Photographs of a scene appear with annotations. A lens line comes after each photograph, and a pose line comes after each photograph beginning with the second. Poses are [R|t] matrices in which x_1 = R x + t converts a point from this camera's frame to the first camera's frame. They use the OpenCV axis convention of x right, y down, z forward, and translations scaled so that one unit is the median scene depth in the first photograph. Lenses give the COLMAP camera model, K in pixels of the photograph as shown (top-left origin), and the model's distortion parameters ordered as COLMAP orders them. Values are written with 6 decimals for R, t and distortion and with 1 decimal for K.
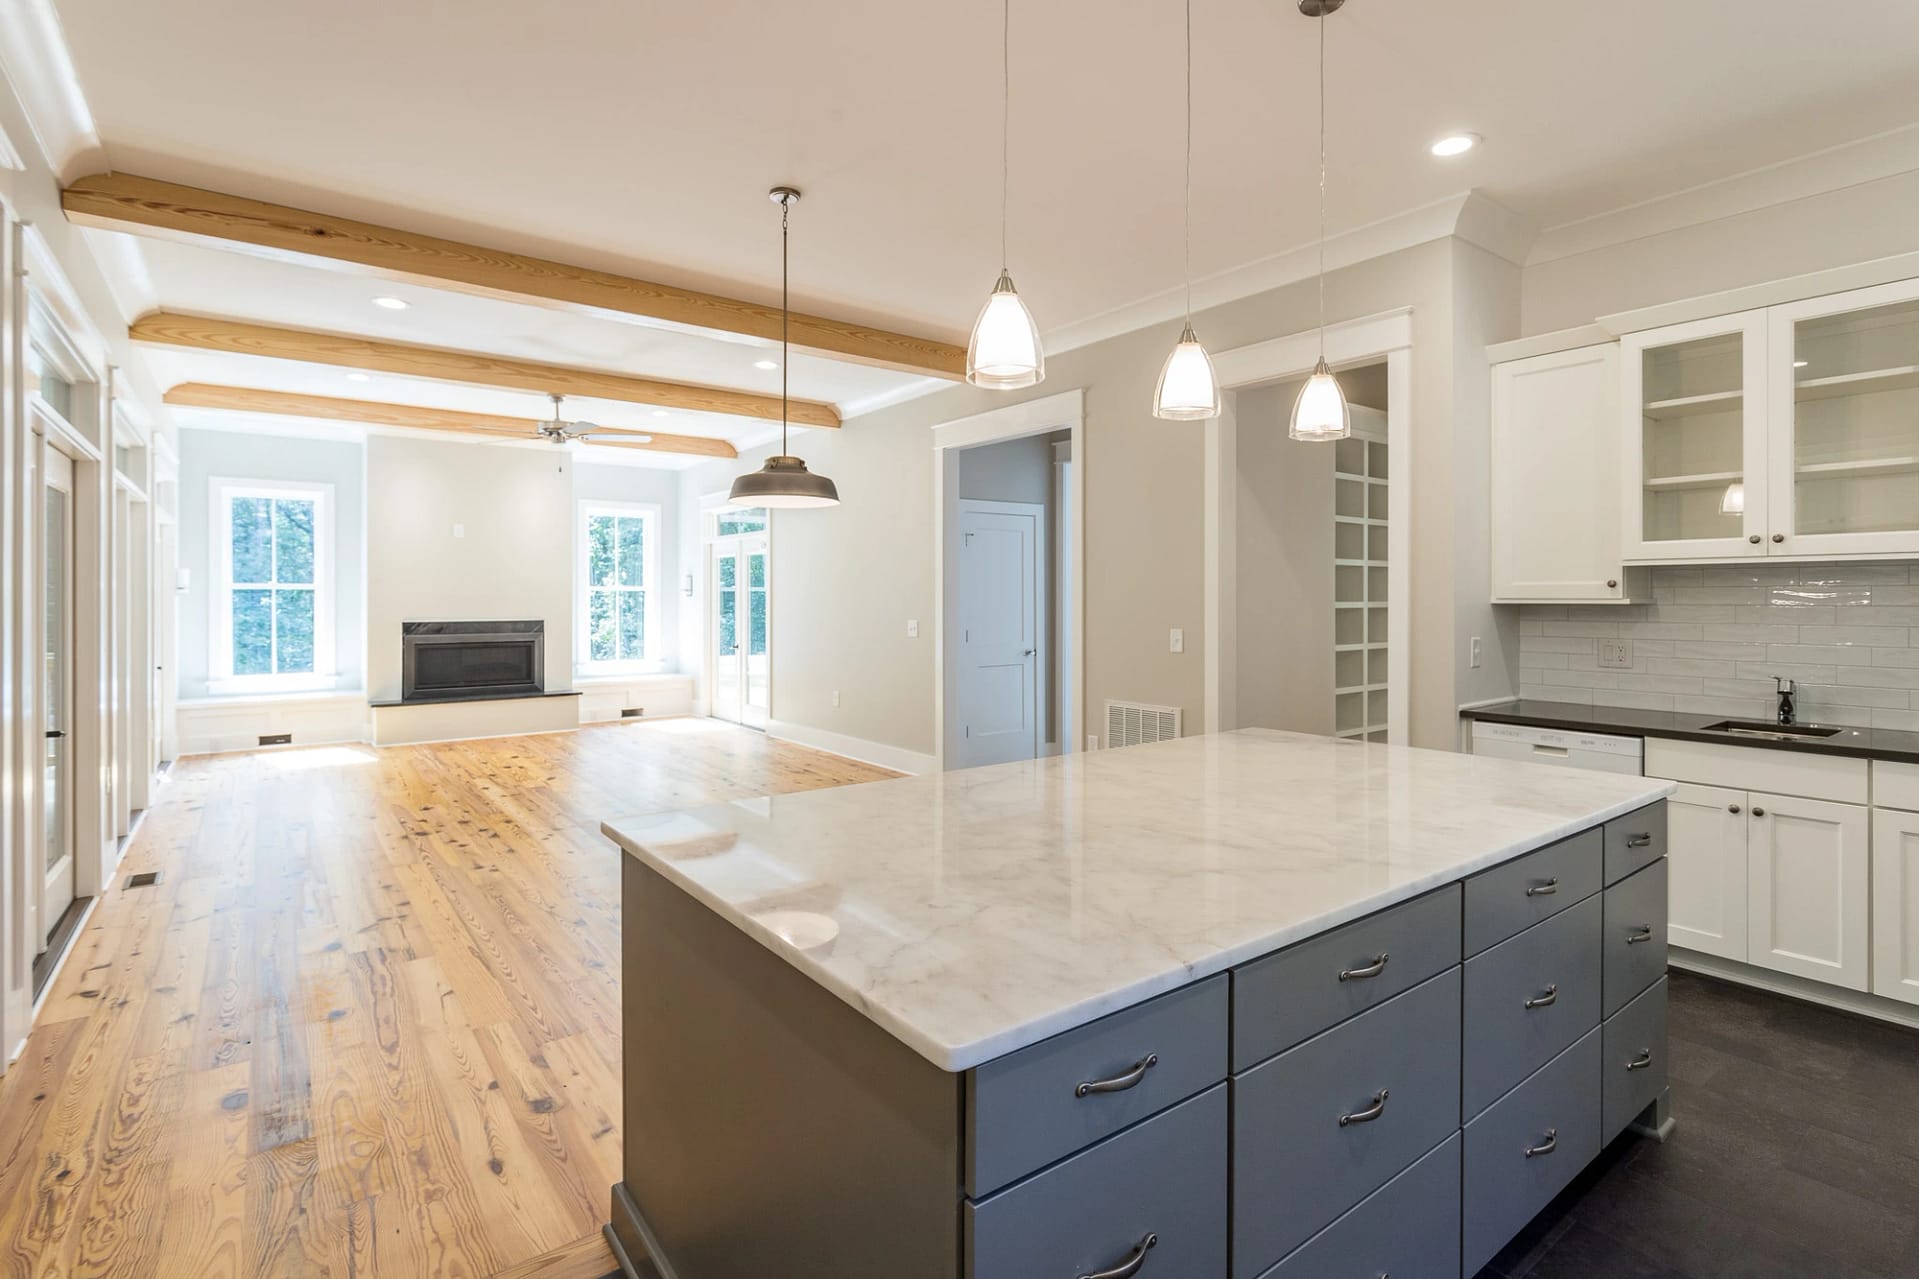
lens RADIAL K [[923.7, 0, 964.1], [0, 923.7, 611.0], [0, 0, 1]] dist [0.001337, -0.000373]
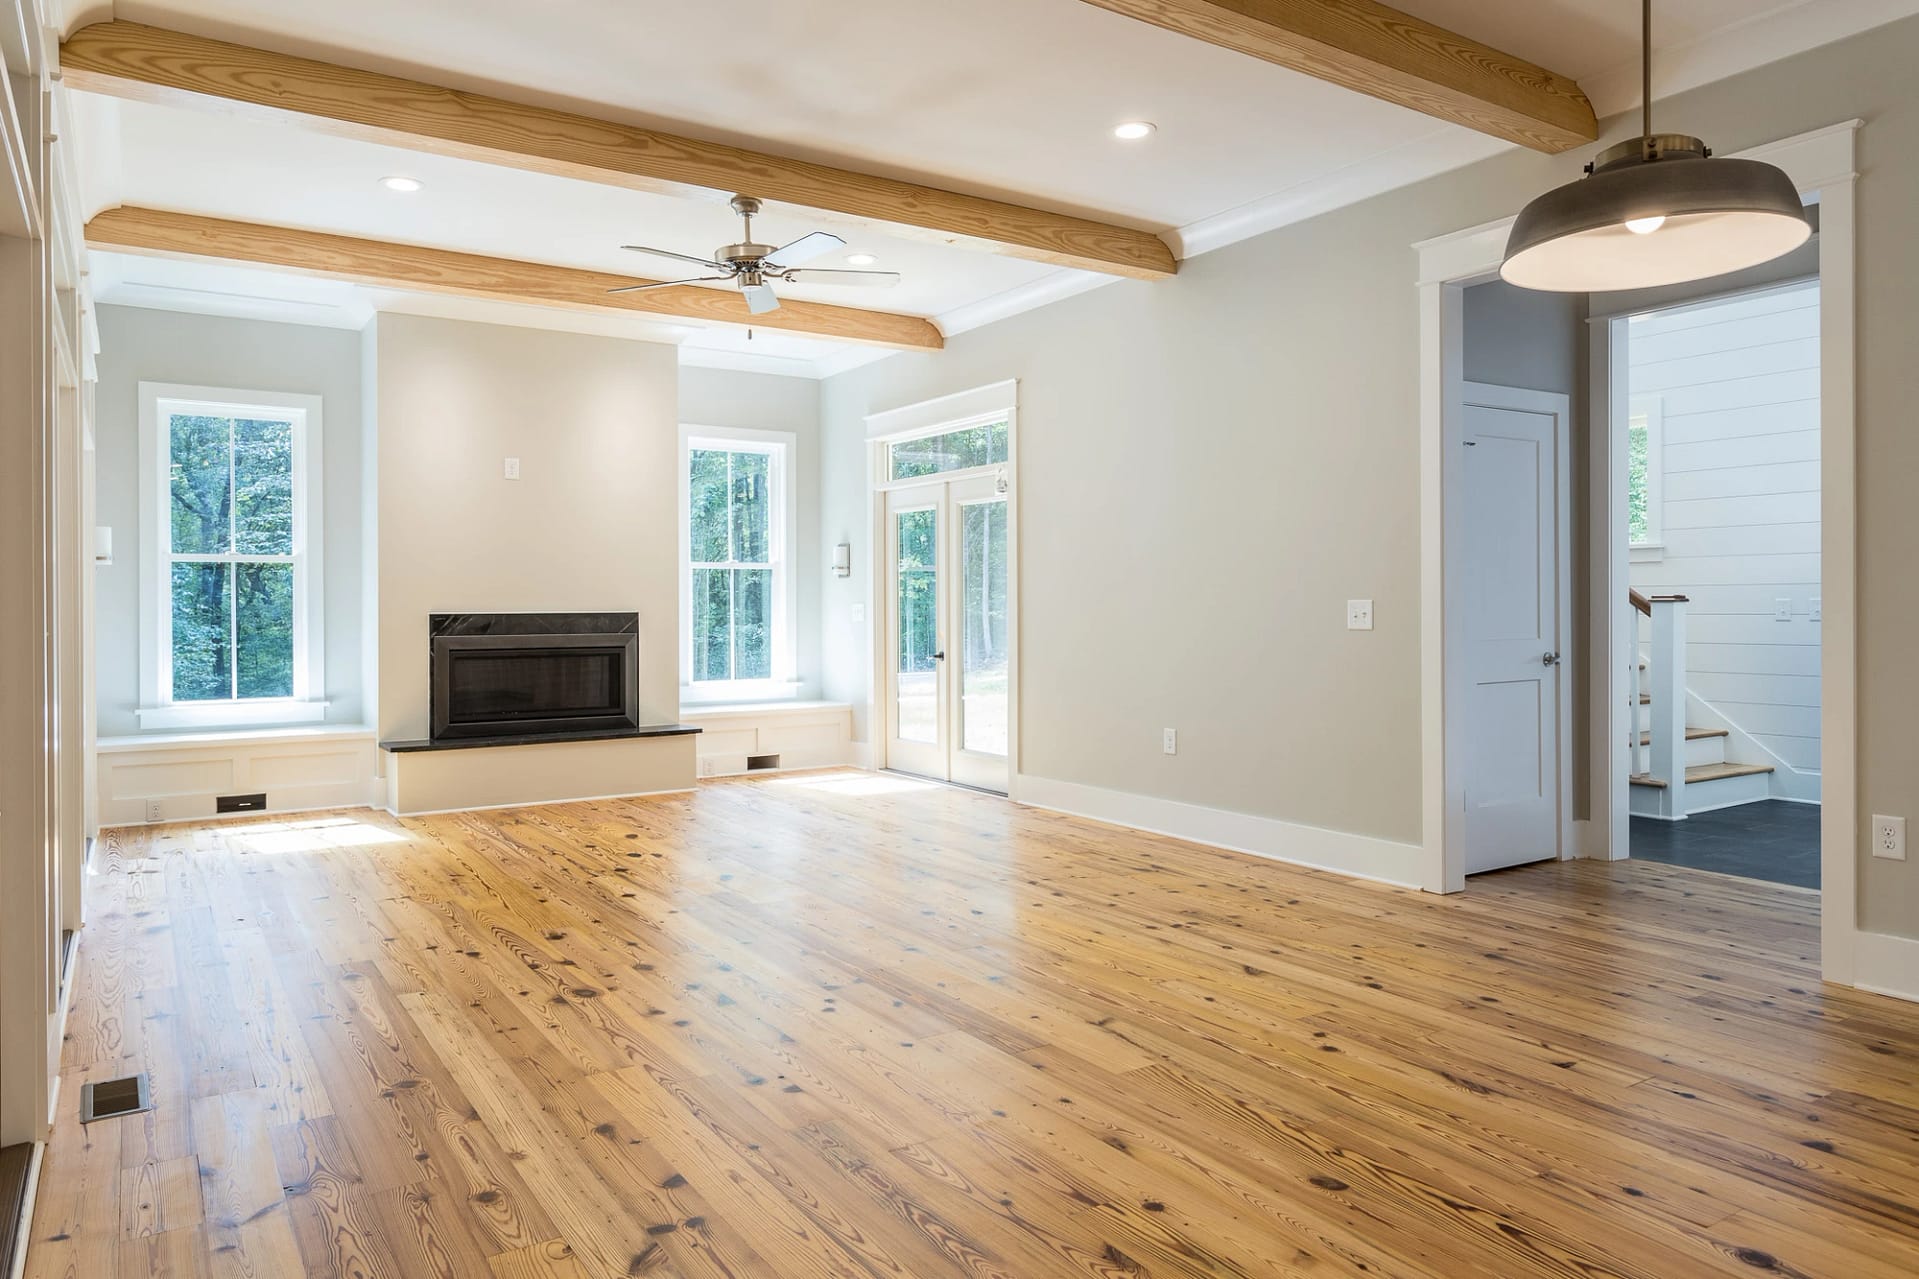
lens RADIAL K [[1265.6, 0, 959.8], [0, 1265.6, 627.0], [0, 0, 1]] dist [-0.011159, 0.004253]
pose [[0.997549, -0.003087, -0.069902, -0.197950], [0.003350, 0.999988, 0.003638, 0.018817], [0.069890, -0.003863, 0.997547, 0.182411]]
